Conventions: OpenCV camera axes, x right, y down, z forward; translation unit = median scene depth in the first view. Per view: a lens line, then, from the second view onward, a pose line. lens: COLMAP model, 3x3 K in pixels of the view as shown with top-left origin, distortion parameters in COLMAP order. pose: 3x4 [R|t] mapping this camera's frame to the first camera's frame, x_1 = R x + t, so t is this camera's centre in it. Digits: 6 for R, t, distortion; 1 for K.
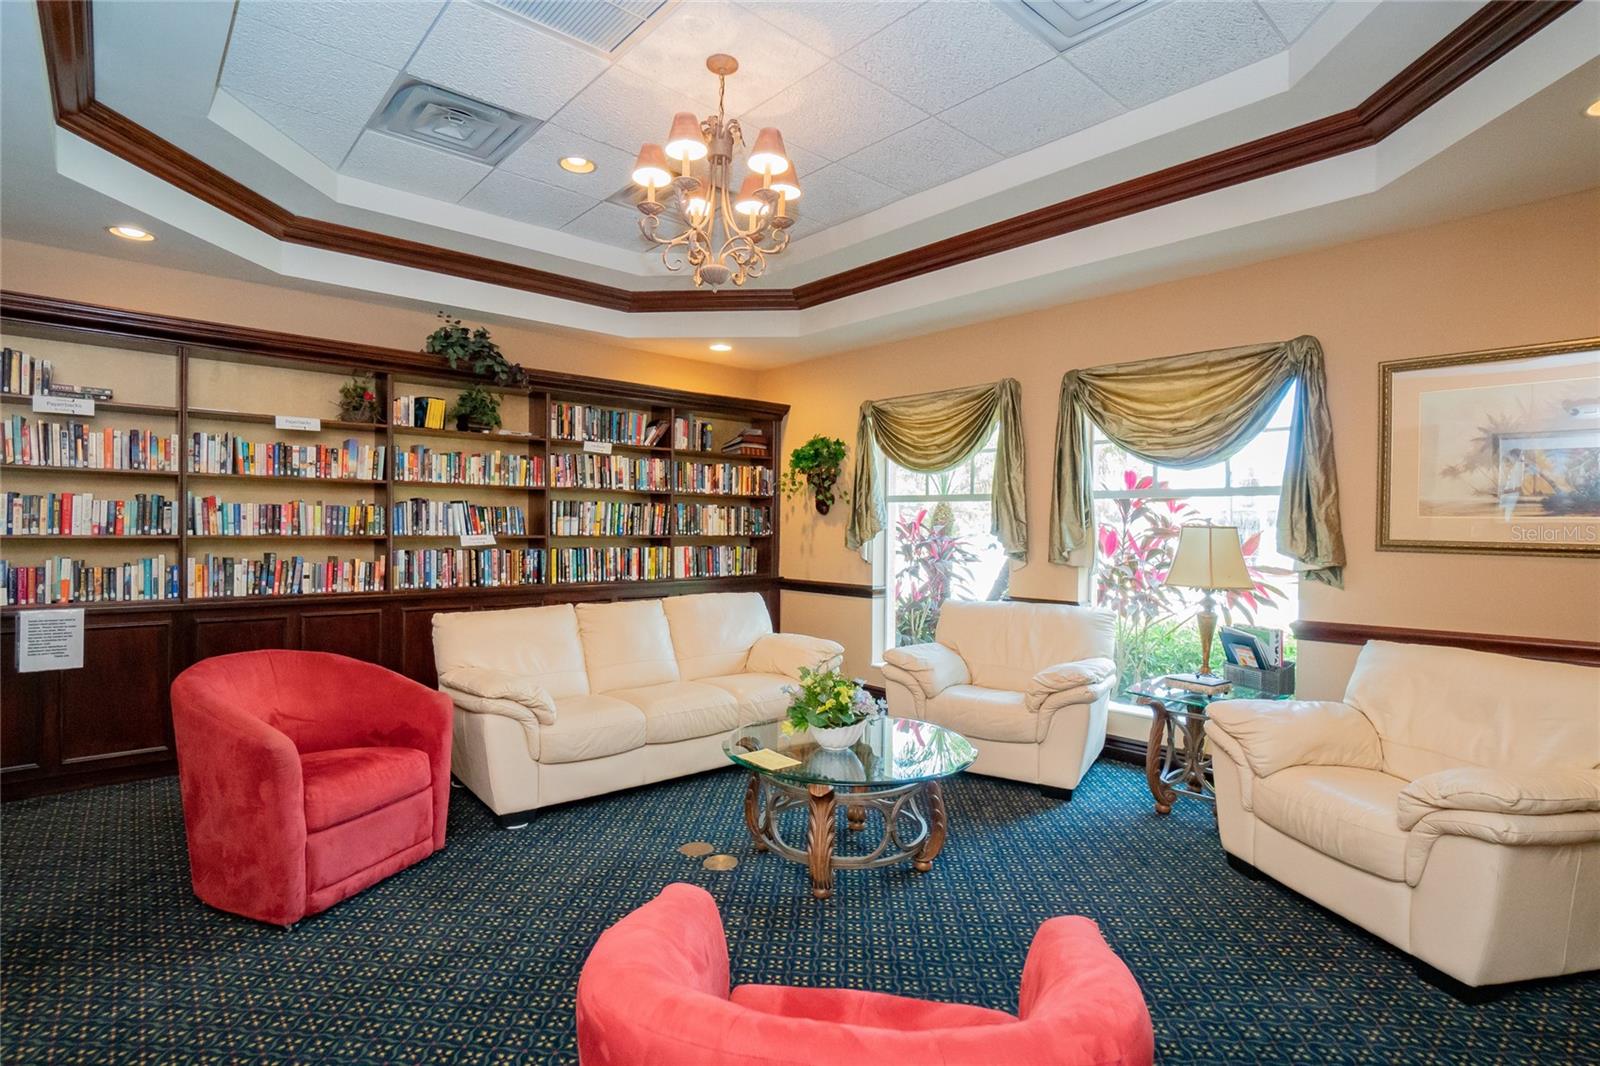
lens RADIAL K [[782.7, 0, 791.2], [0, 782.7, 537.2], [0, 0, 1]] dist [-0.050382, 0.024580]
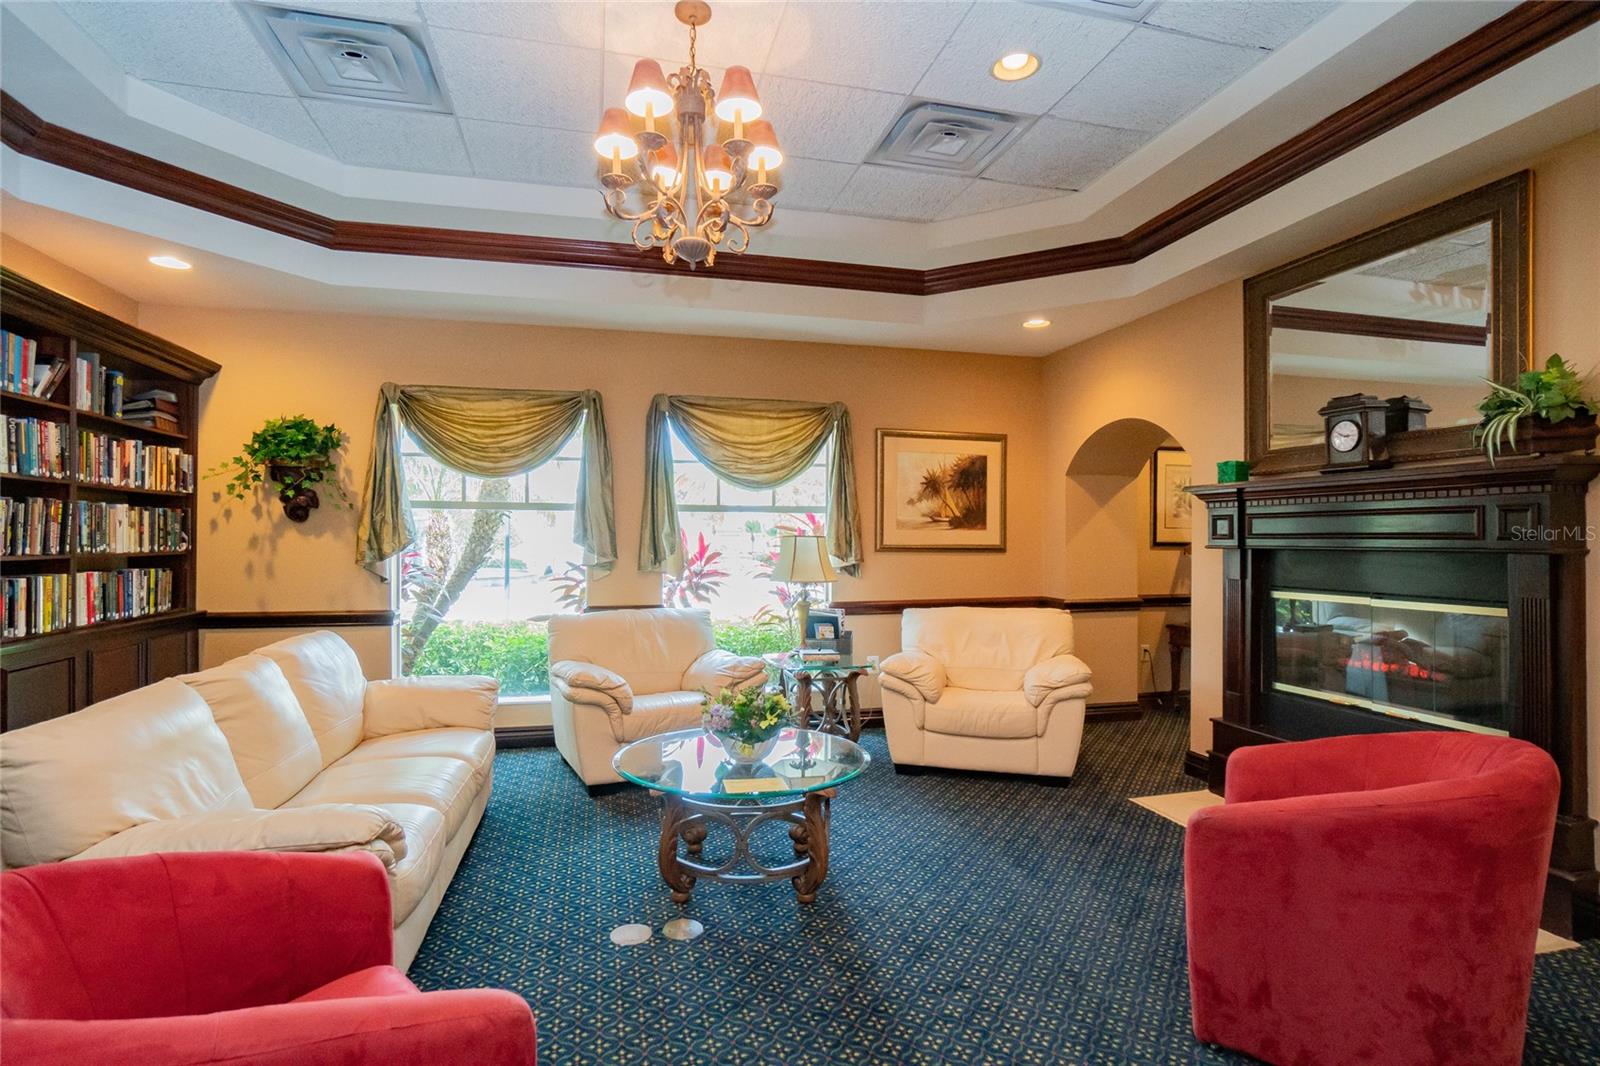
lens RADIAL K [[782.7, 0, 791.2], [0, 782.7, 537.2], [0, 0, 1]] dist [-0.050382, 0.024580]
pose [[0.467134, -0.004419, 0.884176, -0.415486], [0.014987, 0.999883, -0.002921, -0.005373], [-0.884060, 0.014615, 0.467145, 0.255719]]
